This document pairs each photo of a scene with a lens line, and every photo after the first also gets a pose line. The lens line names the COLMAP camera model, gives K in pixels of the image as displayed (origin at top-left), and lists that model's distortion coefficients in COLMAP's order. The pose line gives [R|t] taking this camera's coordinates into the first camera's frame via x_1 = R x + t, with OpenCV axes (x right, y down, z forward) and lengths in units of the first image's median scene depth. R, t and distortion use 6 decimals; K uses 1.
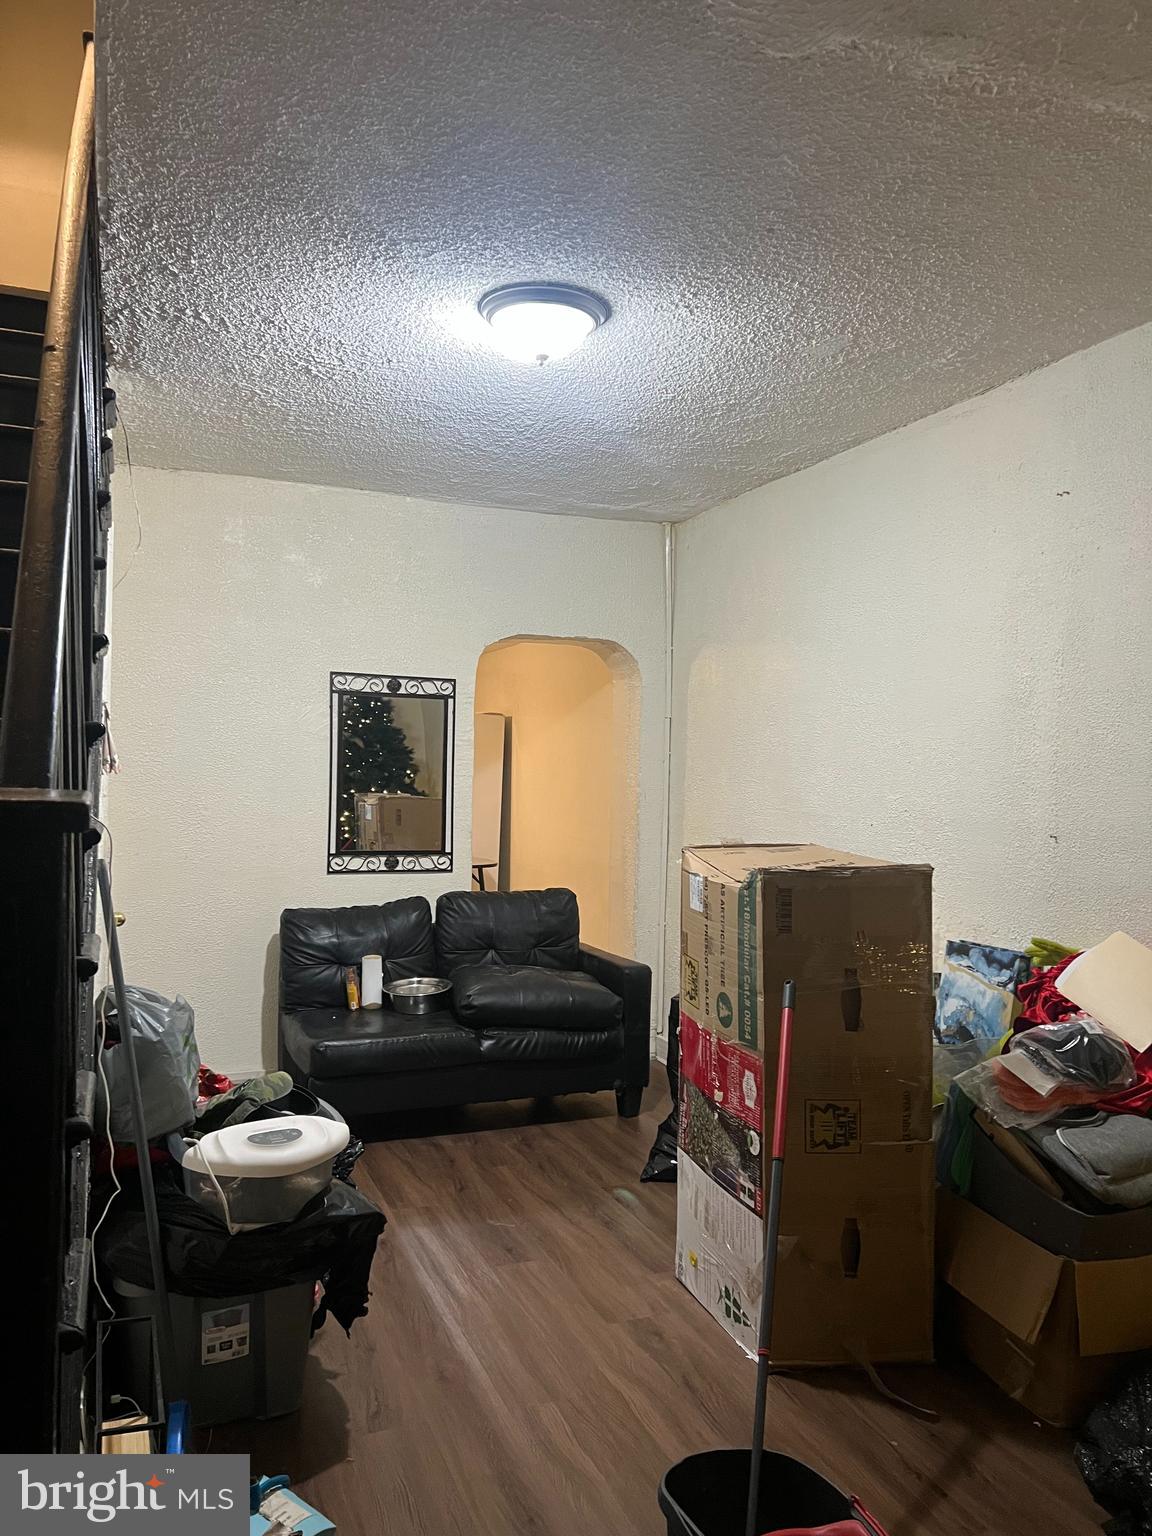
lens RADIAL K [[1171.6, 0, 579.4], [0, 1171.6, 767.2], [0, 0, 1]] dist [0.035681, -0.029296]
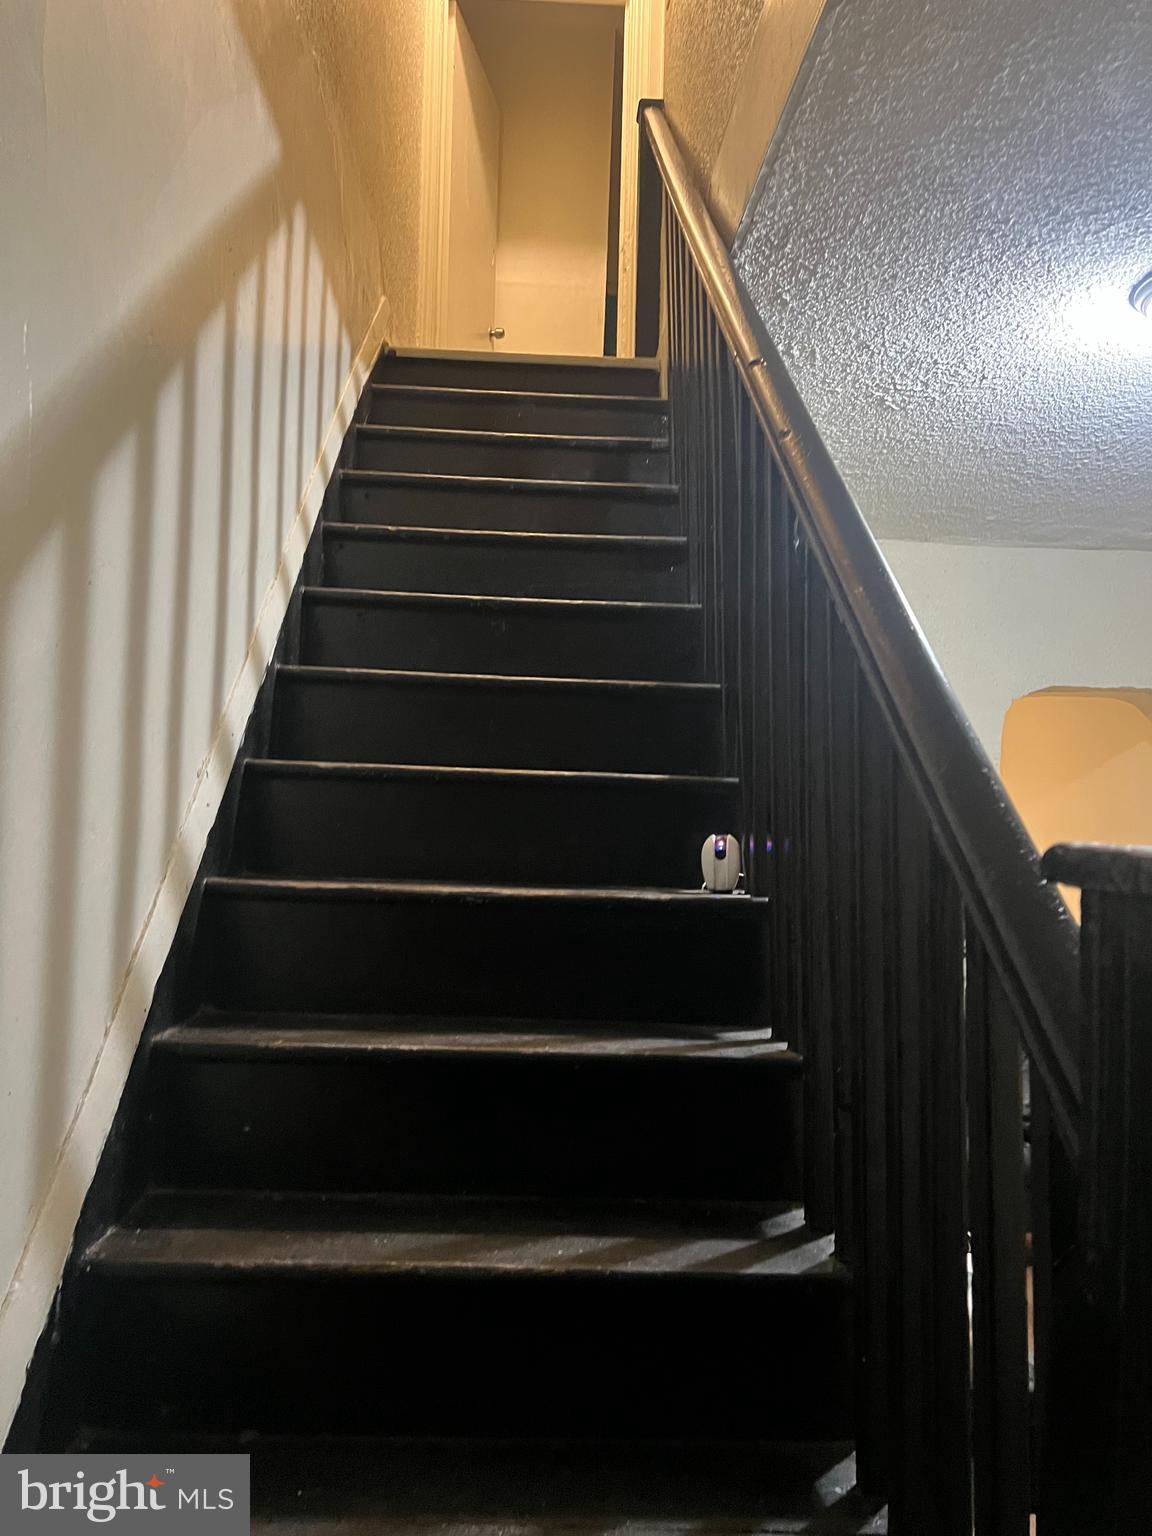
lens RADIAL K [[1171.6, 0, 567.2], [0, 1171.6, 765.6], [0, 0, 1]] dist [0.035681, -0.029296]
pose [[0.951041, -0.022986, -0.308210, -0.214963], [0.003877, 0.998039, -0.062470, -0.002231], [0.309042, 0.058216, 0.949265, 0.093095]]
